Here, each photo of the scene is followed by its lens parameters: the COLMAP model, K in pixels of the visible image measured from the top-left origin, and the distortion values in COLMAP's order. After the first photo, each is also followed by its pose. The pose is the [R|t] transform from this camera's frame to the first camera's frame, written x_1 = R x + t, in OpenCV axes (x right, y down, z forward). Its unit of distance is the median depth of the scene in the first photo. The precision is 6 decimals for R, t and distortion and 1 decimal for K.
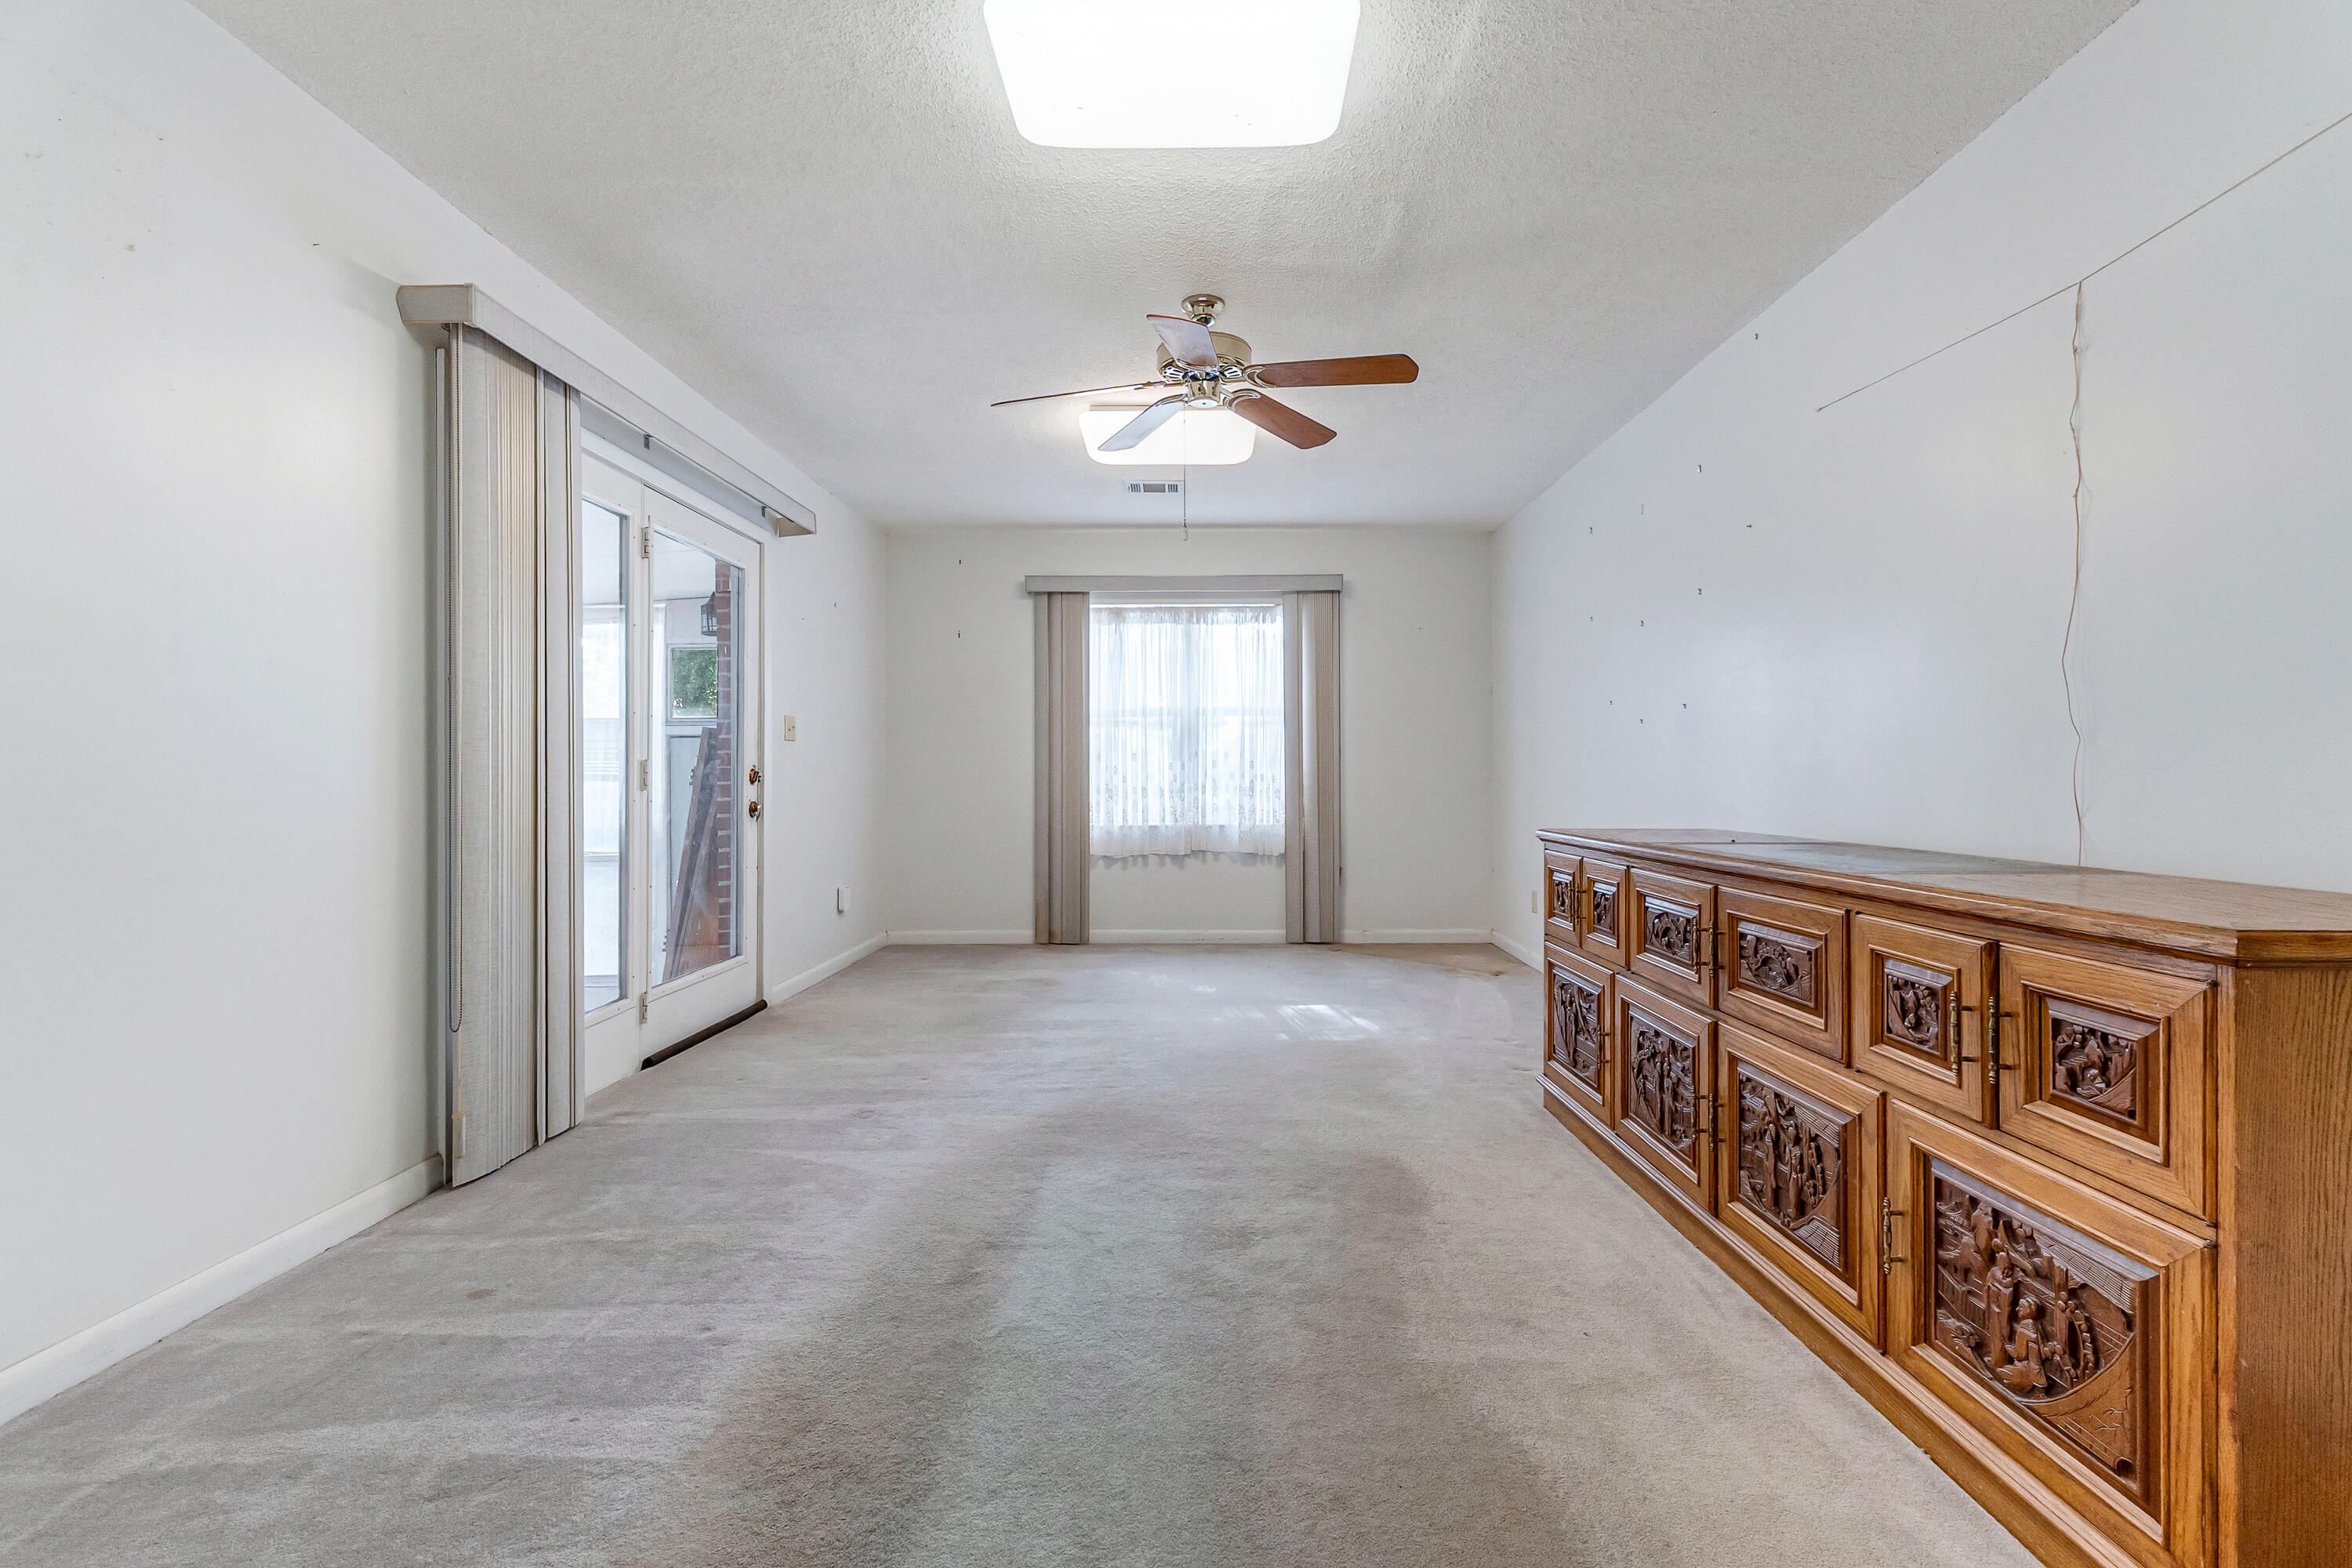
lens RADIAL K [[991.3, 0, 1195.6], [0, 991.3, 780.0], [0, 0, 1]] dist [0.002281, 0.000363]
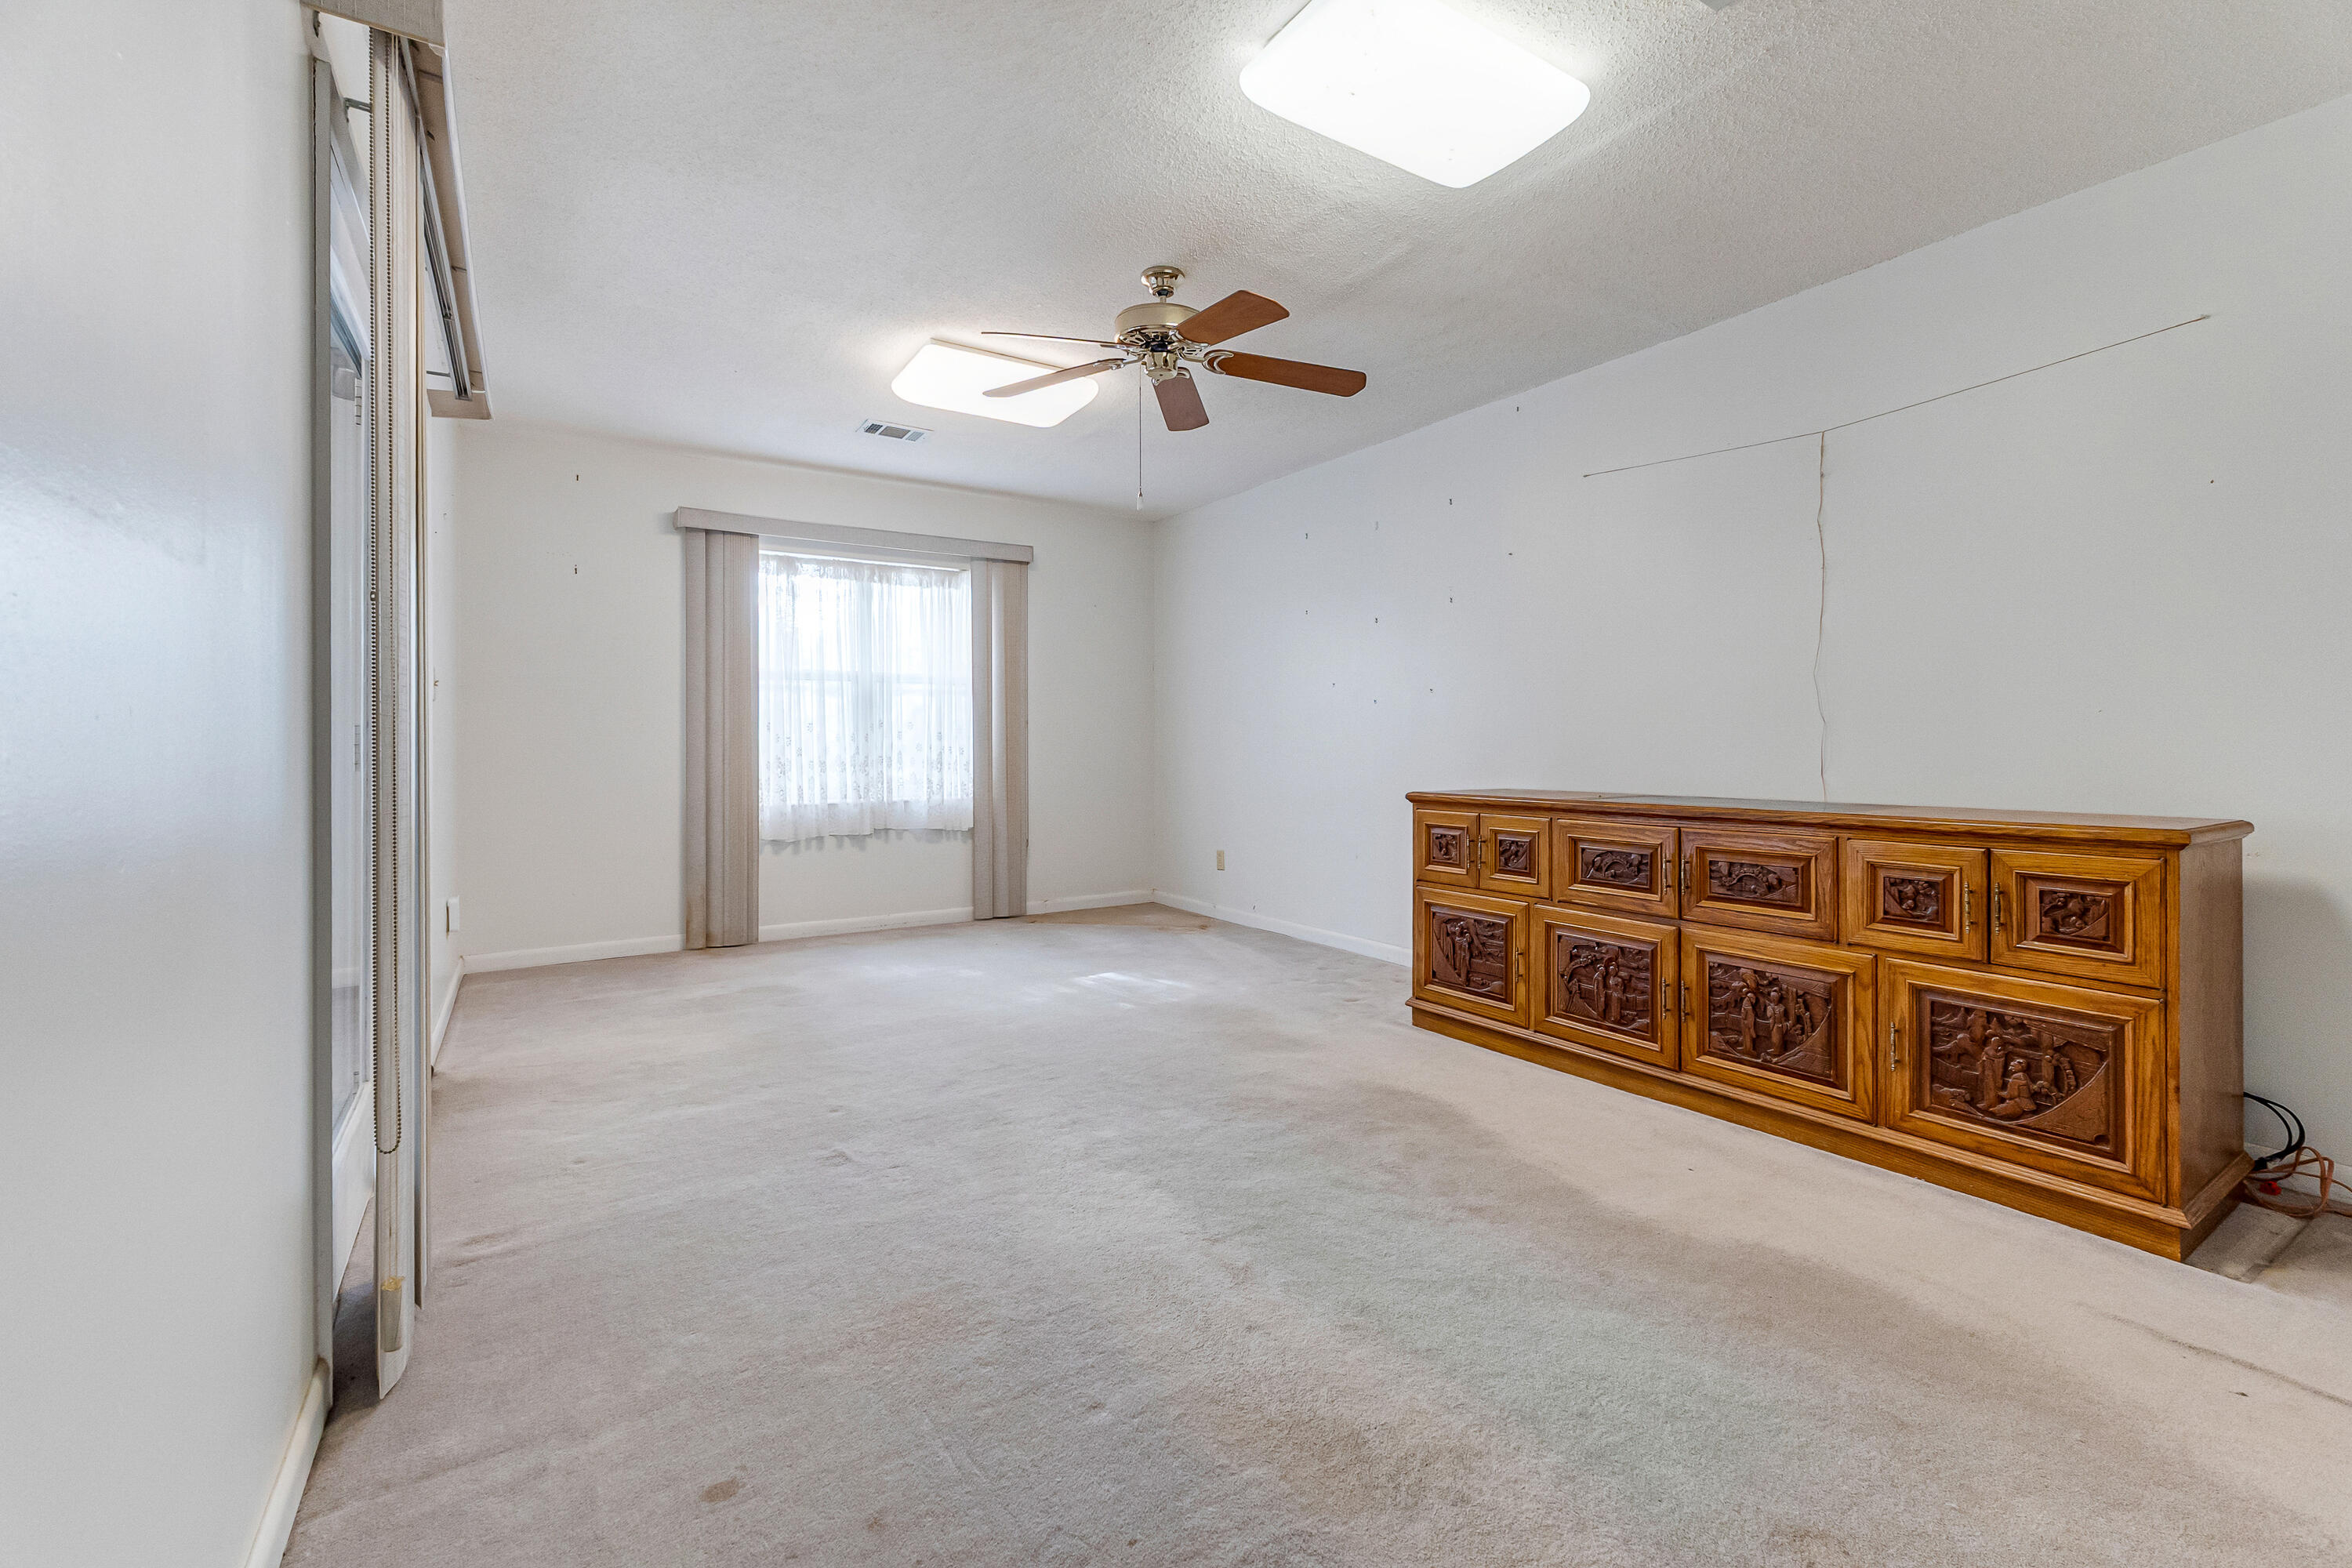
lens RADIAL K [[995.2, 0, 1165.0], [0, 995.2, 753.3], [0, 0, 1]] dist [0.001895, 0.000397]
pose [[0.840944, -0.005441, 0.541095, -0.574935], [0.004243, 0.999985, 0.003461, -0.002555], [-0.541105, -0.000615, 0.840955, 0.166330]]
